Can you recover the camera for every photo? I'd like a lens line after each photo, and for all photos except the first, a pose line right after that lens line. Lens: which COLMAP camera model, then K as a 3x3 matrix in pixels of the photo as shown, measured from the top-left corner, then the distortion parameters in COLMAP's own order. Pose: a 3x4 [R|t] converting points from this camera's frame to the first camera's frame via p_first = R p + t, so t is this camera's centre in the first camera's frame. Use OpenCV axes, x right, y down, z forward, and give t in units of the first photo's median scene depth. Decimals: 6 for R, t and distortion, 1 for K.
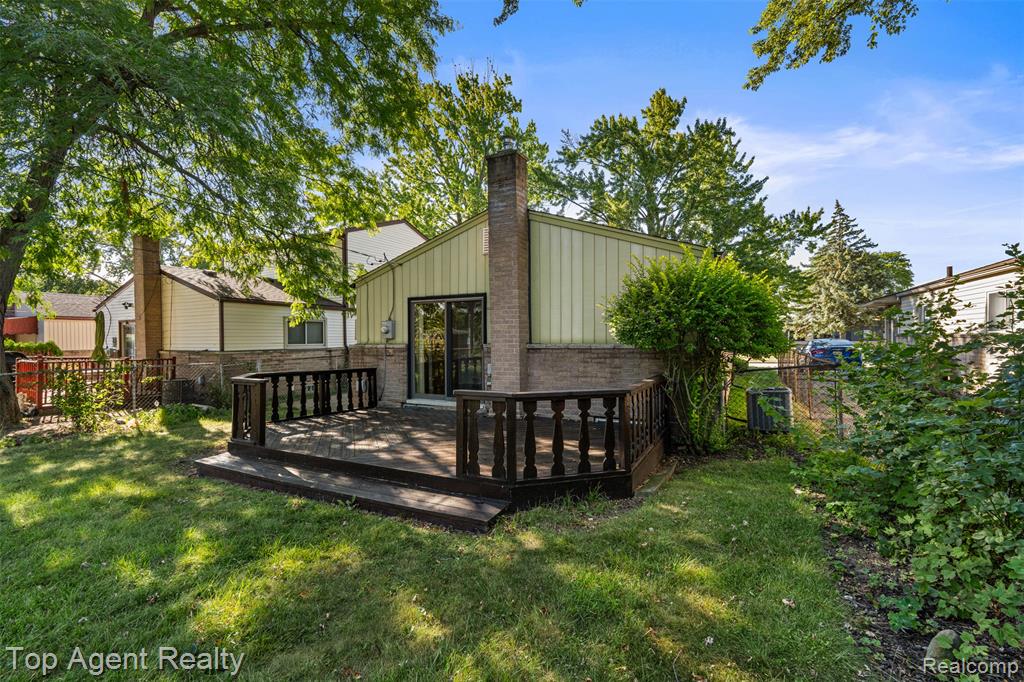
lens RADIAL K [[450.0, 0, 514.8], [0, 450.0, 341.1], [0, 0, 1]] dist [-0.009253, 0.000158]
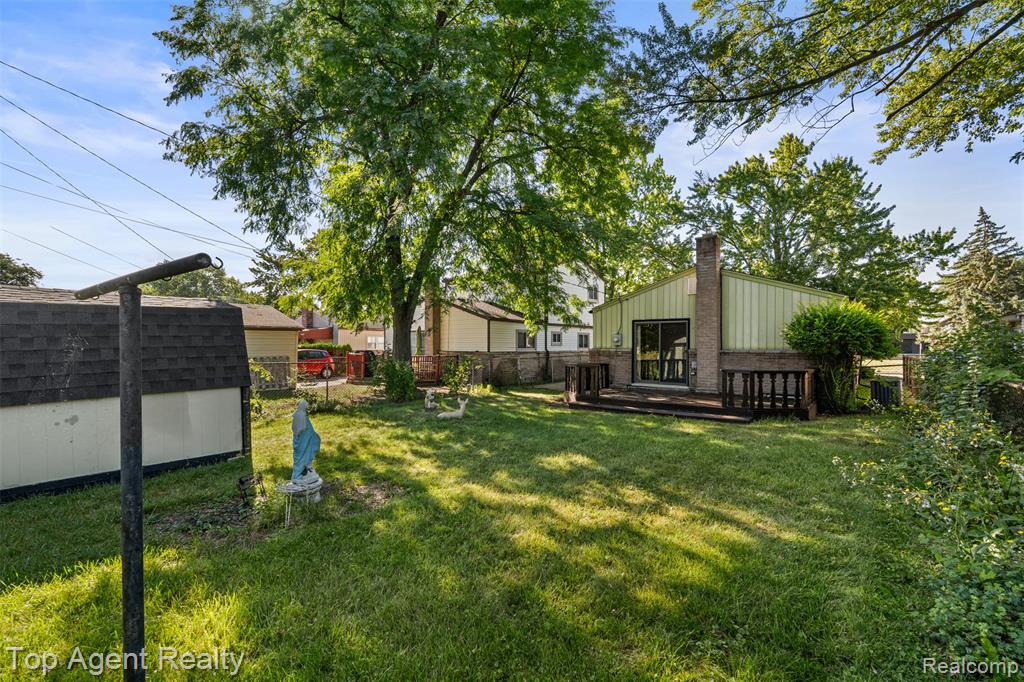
lens RADIAL K [[450.0, 0, 508.9], [0, 450.0, 341.1], [0, 0, 1]] dist [-0.009253, 0.000158]
pose [[0.978140, 0.011470, -0.207630, -0.138910], [-0.015055, 0.999763, -0.015694, 0.004385], [0.207401, 0.018477, 0.978082, -0.277074]]
